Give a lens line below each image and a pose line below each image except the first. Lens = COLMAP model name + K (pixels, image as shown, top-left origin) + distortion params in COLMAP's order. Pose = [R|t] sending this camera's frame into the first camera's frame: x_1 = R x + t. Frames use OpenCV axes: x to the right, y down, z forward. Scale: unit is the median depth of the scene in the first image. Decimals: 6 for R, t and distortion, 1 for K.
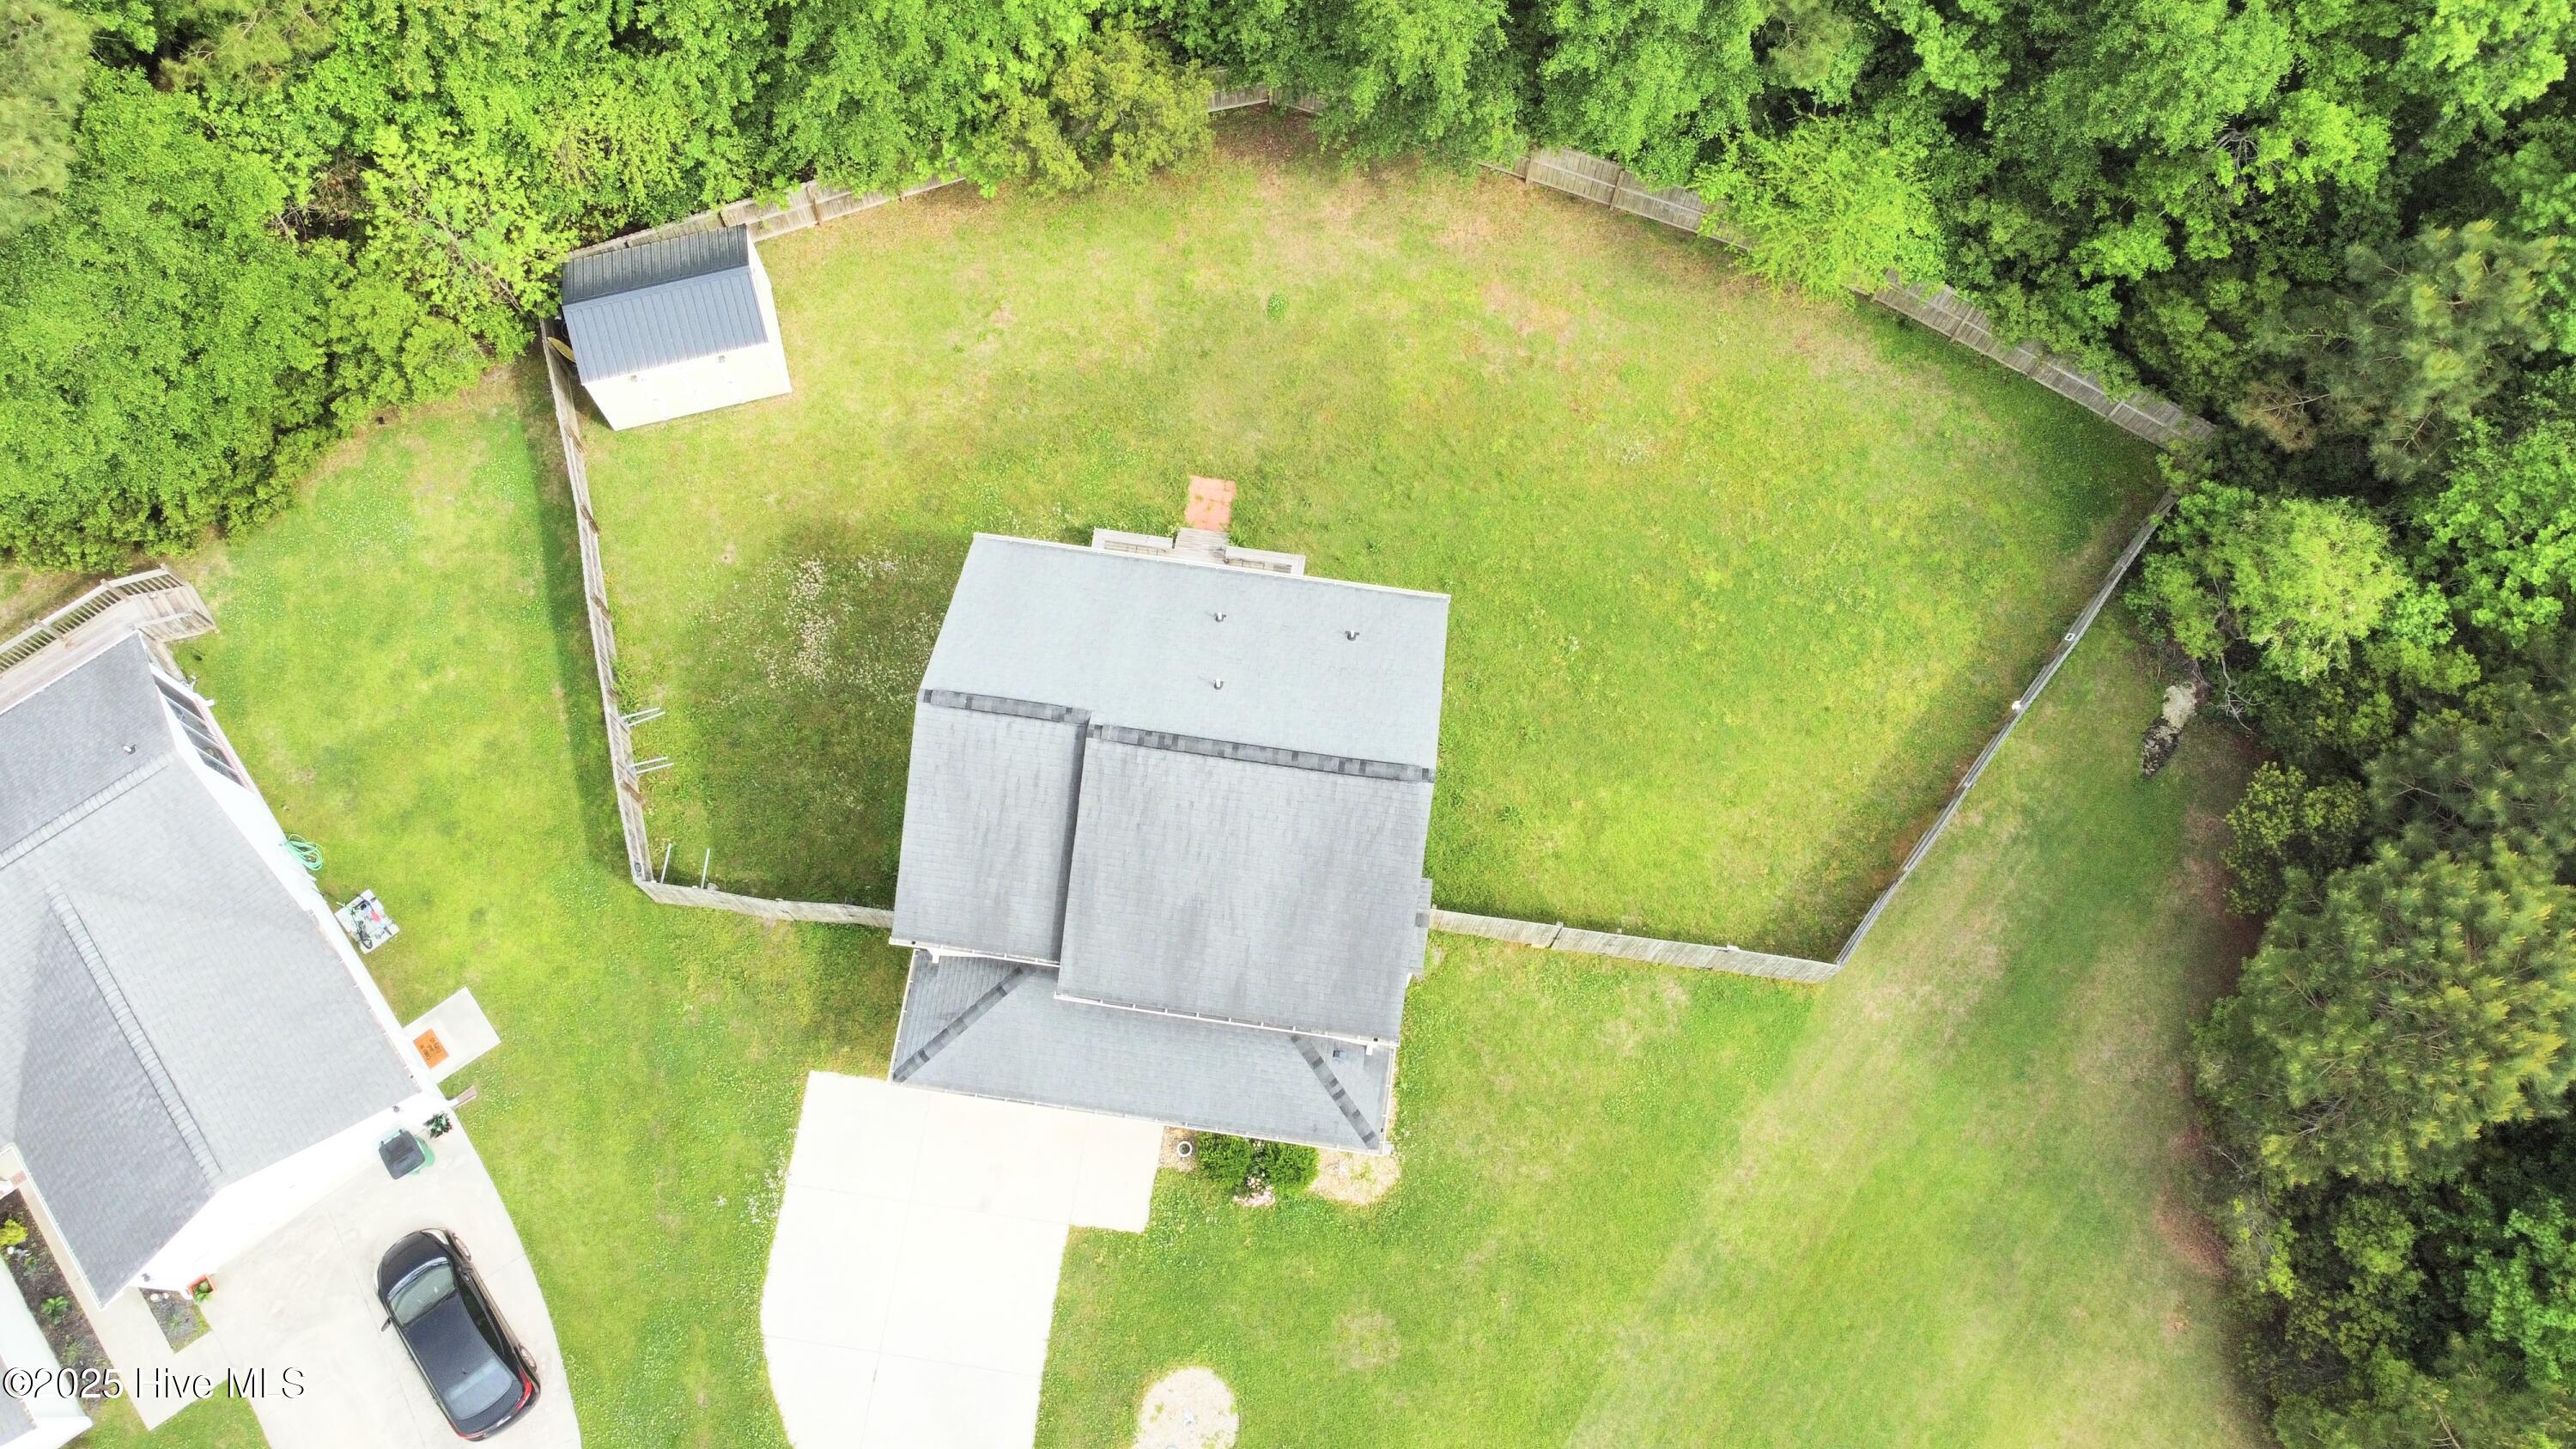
lens RADIAL K [[1952.7, 0, 1277.3], [0, 1952.7, 727.4], [0, 0, 1]] dist [0.001553, -0.006597]
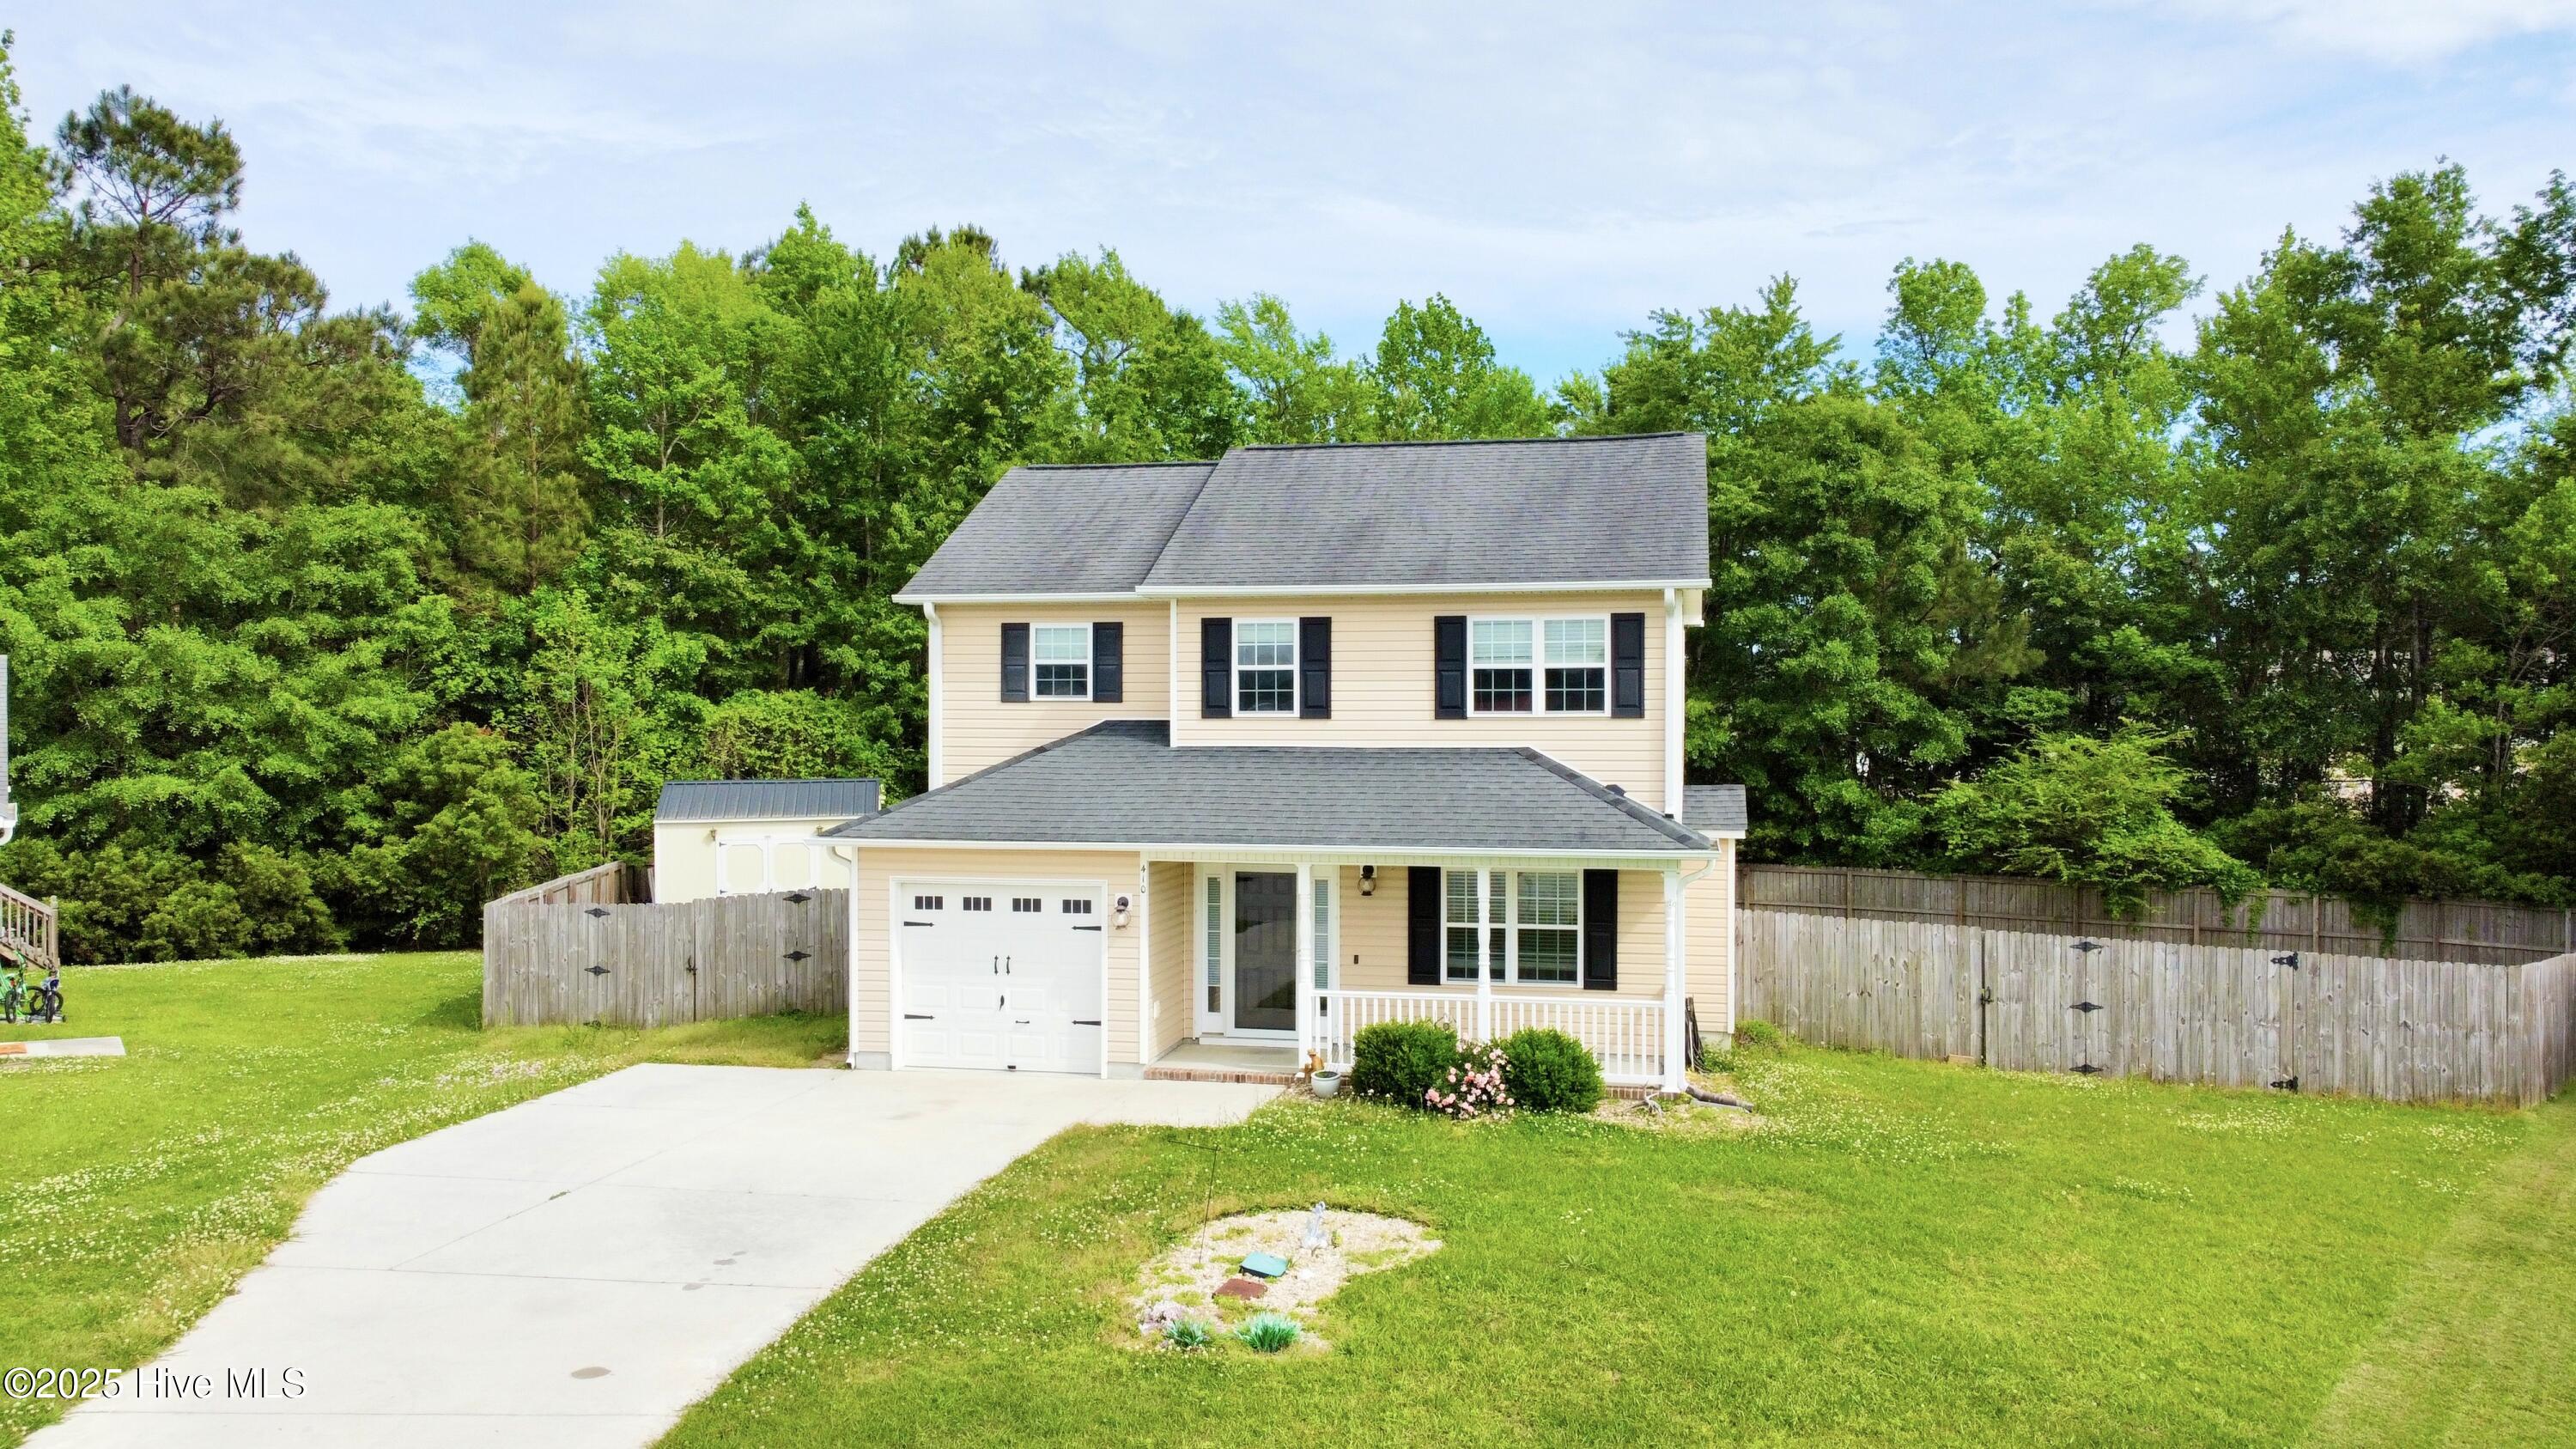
lens RADIAL K [[1952.7, 0, 1286.2], [0, 1952.7, 723.8], [0, 0, 1]] dist [0.001553, -0.006597]
pose [[0.997571, -0.012755, -0.068475, -0.020668], [-0.060370, 0.332032, -0.941334, 0.606823], [0.034742, 0.943182, 0.330456, 0.696193]]
